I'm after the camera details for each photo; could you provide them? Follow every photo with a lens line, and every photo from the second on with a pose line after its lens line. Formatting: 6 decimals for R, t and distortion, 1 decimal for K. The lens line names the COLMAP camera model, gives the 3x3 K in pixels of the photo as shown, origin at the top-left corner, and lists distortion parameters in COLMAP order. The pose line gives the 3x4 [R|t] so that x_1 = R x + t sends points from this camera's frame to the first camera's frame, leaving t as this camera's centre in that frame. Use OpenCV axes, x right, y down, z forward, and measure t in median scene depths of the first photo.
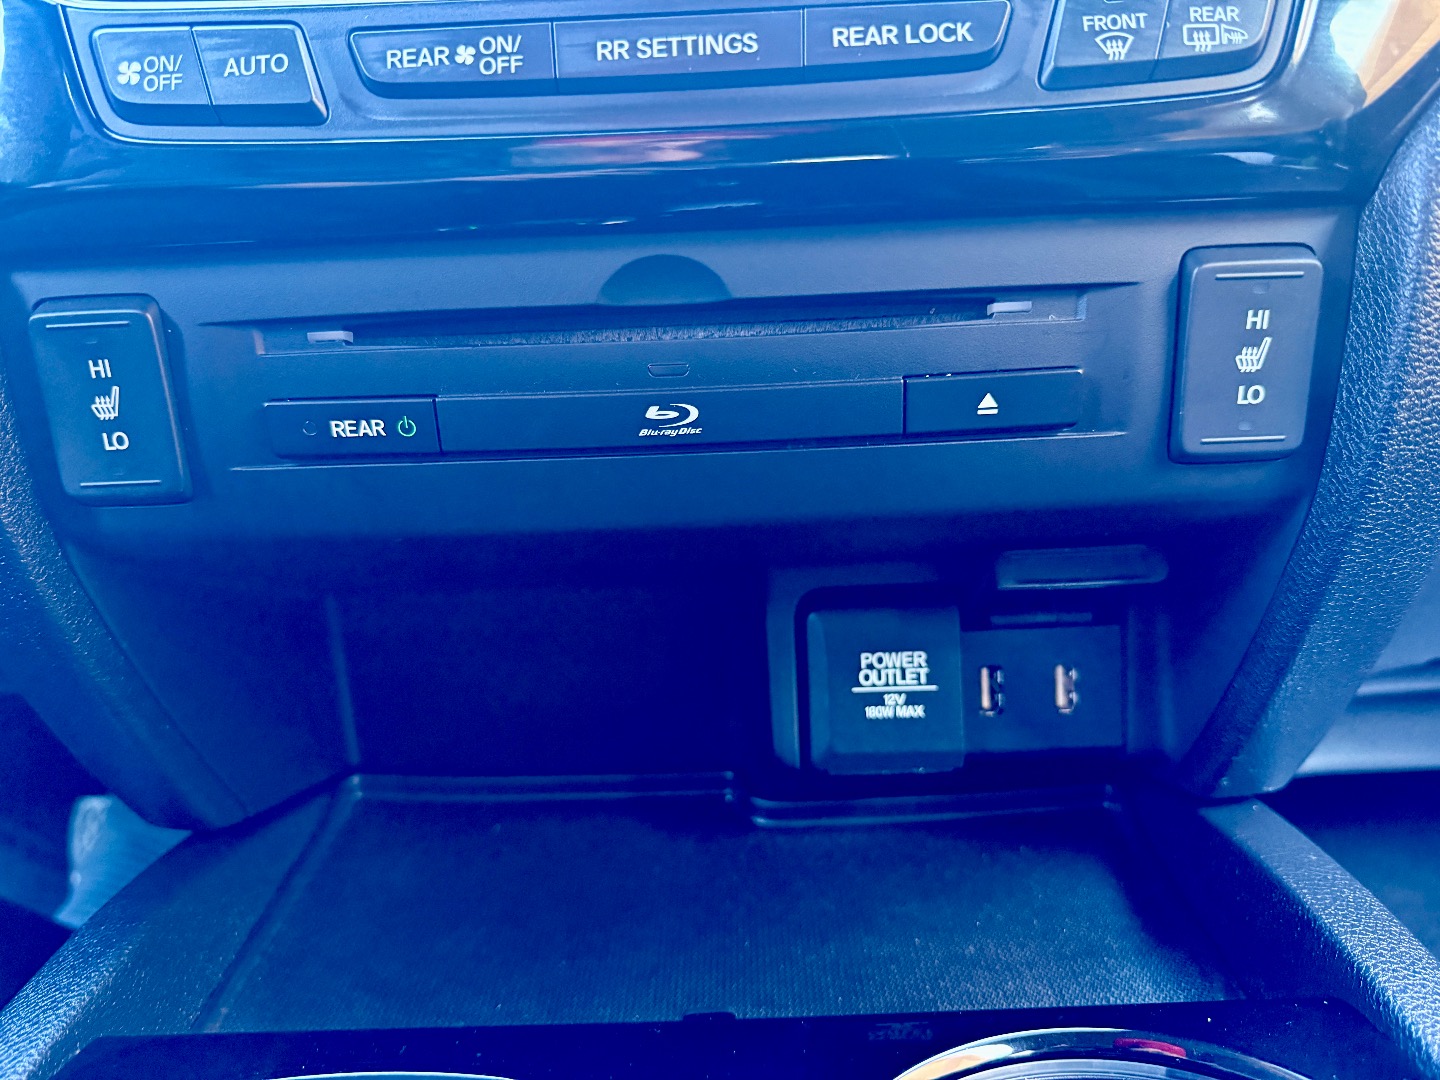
lens RADIAL K [[1014.6, 0, 720.0], [0, 1014.6, 540.0], [0, 0, 1]] dist [0.027596, -0.005937]
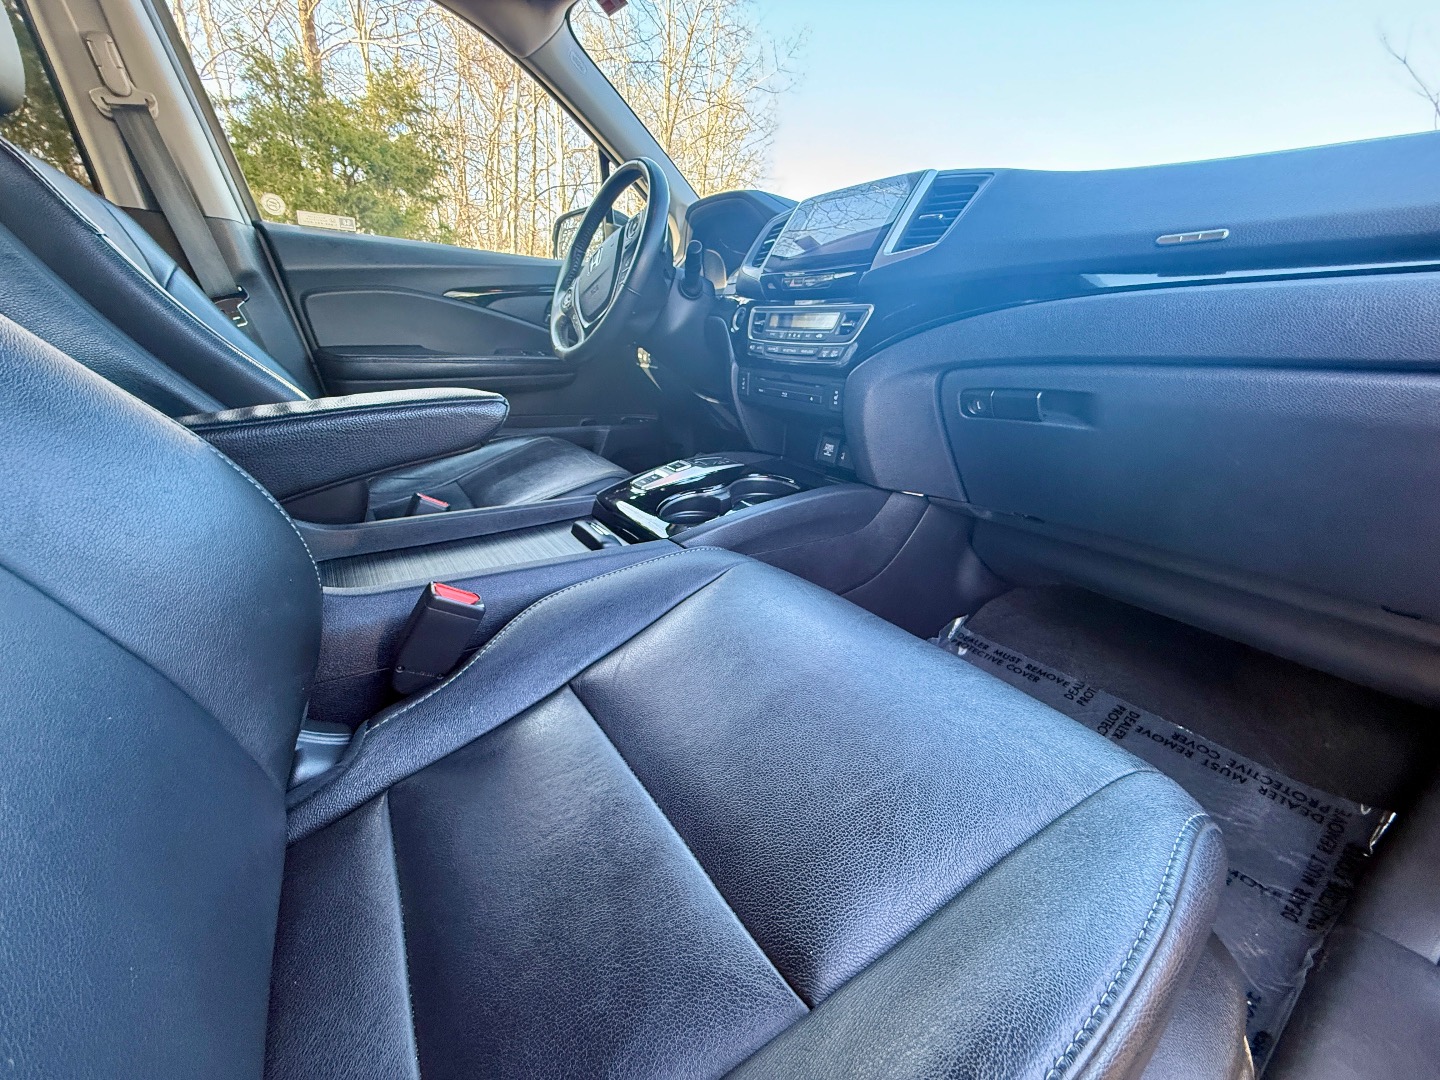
lens RADIAL K [[570.9, 0, 715.2], [0, 570.9, 536.1], [0, 0, 1]] dist [-0.002689, -0.000083]
pose [[0.570816, 0.332644, -0.750677, 2.470991], [-0.268850, 0.939580, 0.211918, 0.087947], [0.775815, 0.080853, 0.625759, -1.562294]]
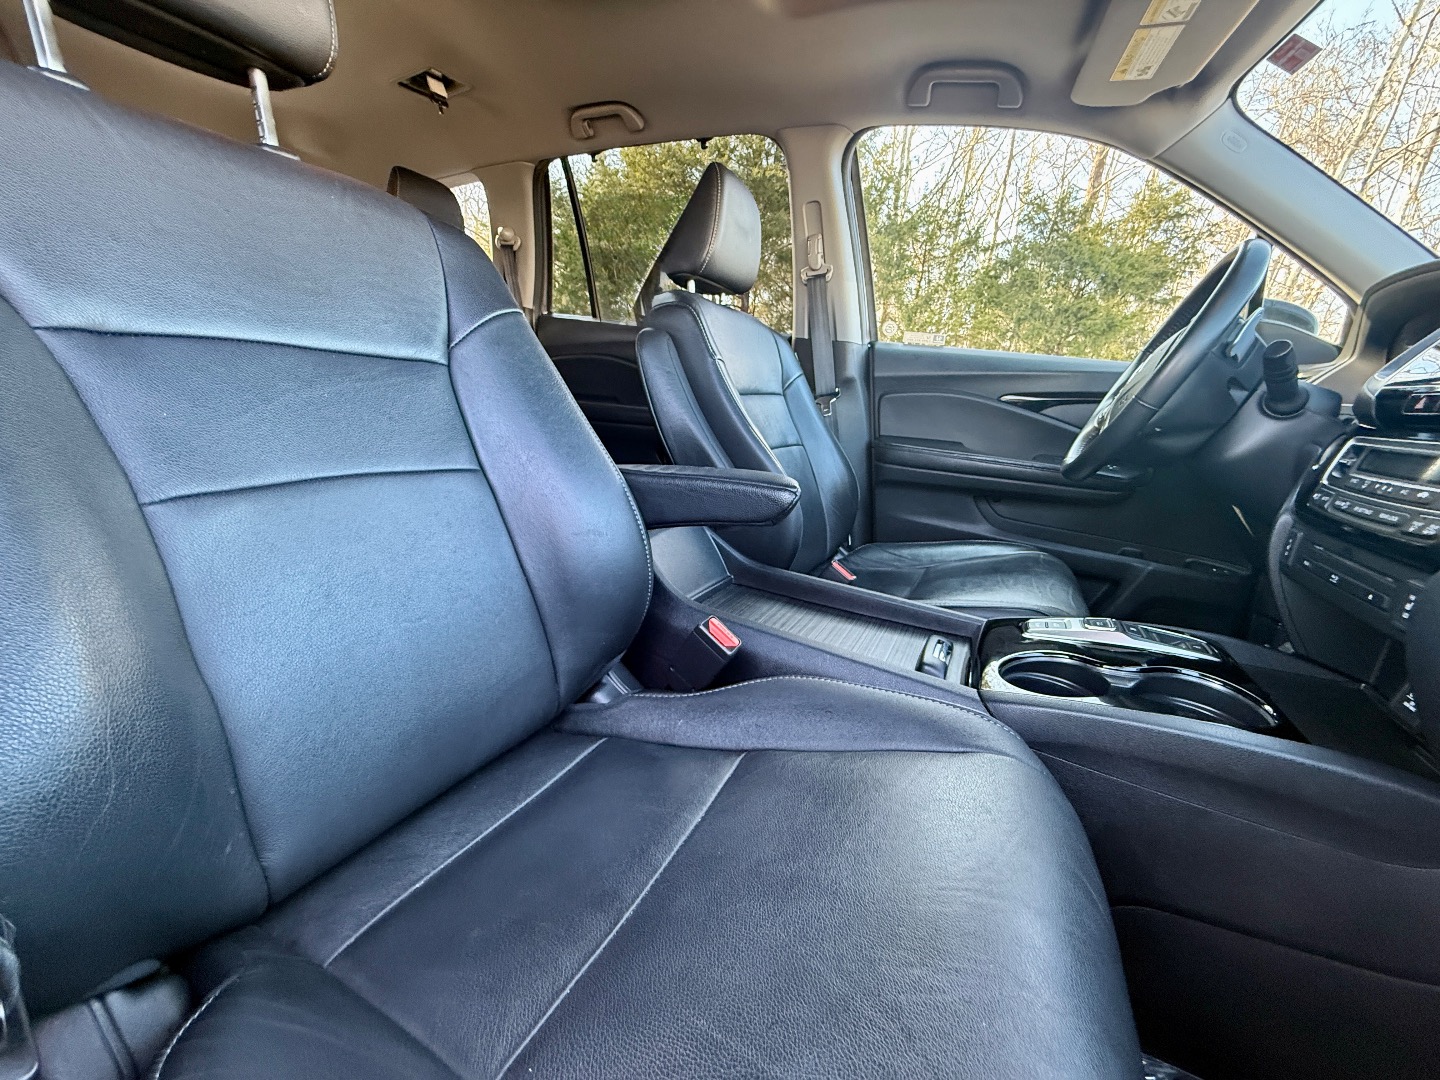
lens RADIAL K [[570.9, 0, 715.2], [0, 570.9, 536.1], [0, 0, 1]] dist [-0.002689, -0.000083]
pose [[-0.432396, 0.233273, -0.870986, 2.553411], [-0.306845, 0.870236, 0.385404, -0.315892], [0.847868, 0.433905, -0.304708, -0.535495]]
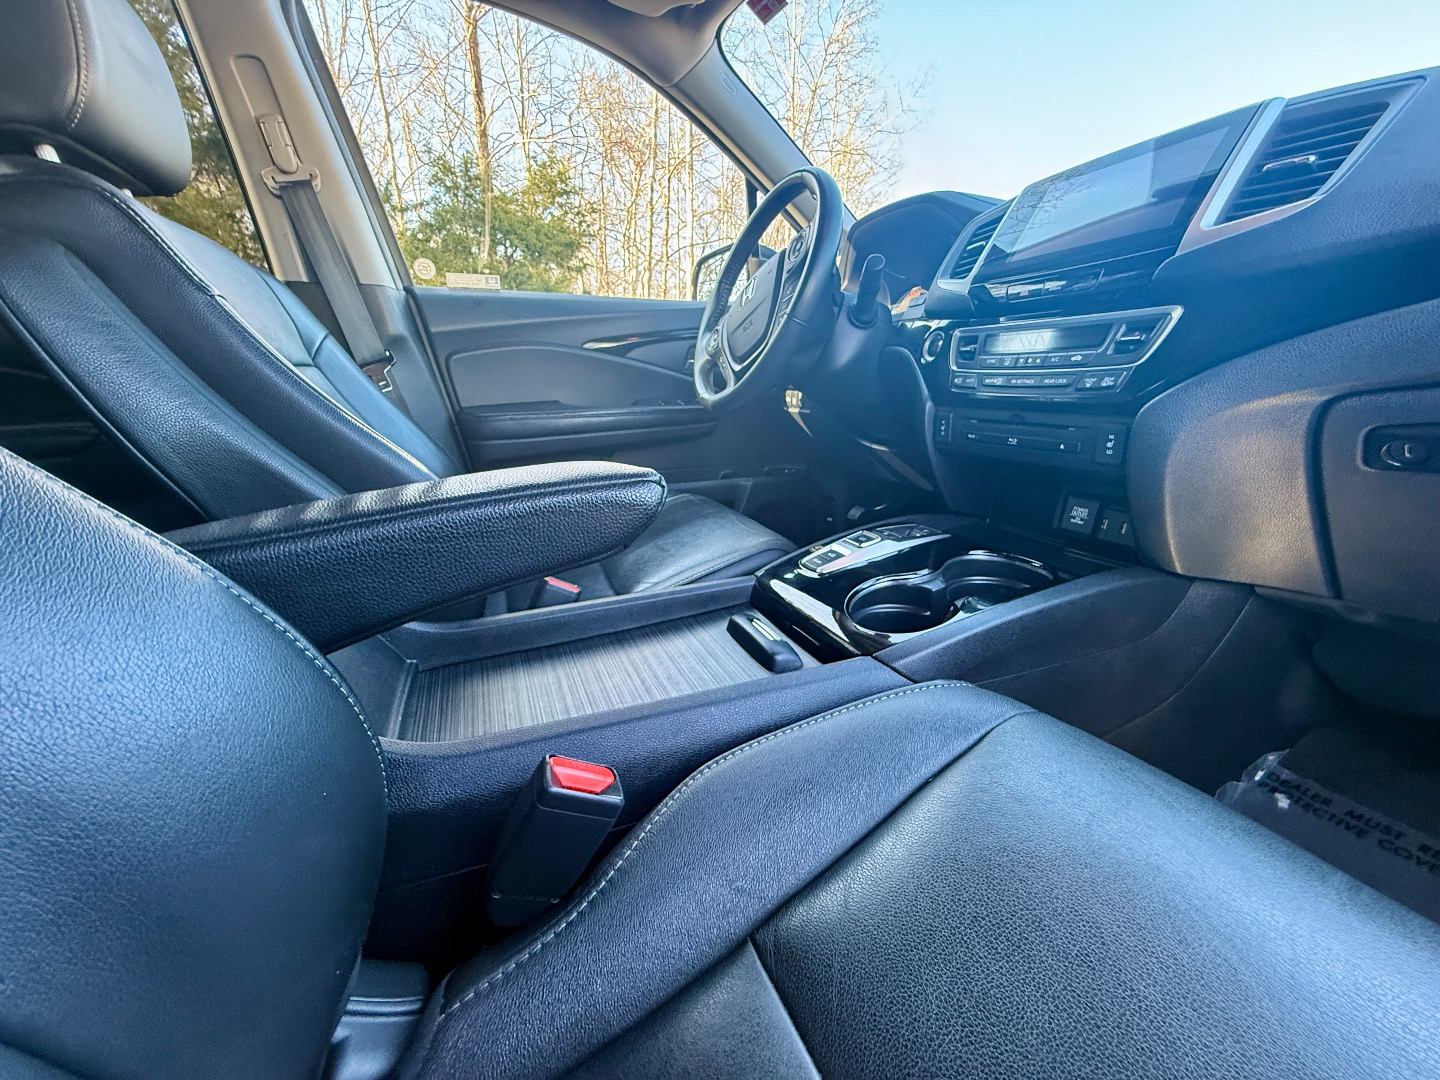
lens RADIAL K [[576.7, 0, 717.0], [0, 576.7, 535.6], [0, 0, 1]] dist [-0.001068, -0.000118]
pose [[0.398445, 0.275436, -0.874858, 1.691808], [-0.229739, 0.953408, 0.195534, 0.100853], [0.887954, 0.123079, 0.443159, -1.385219]]
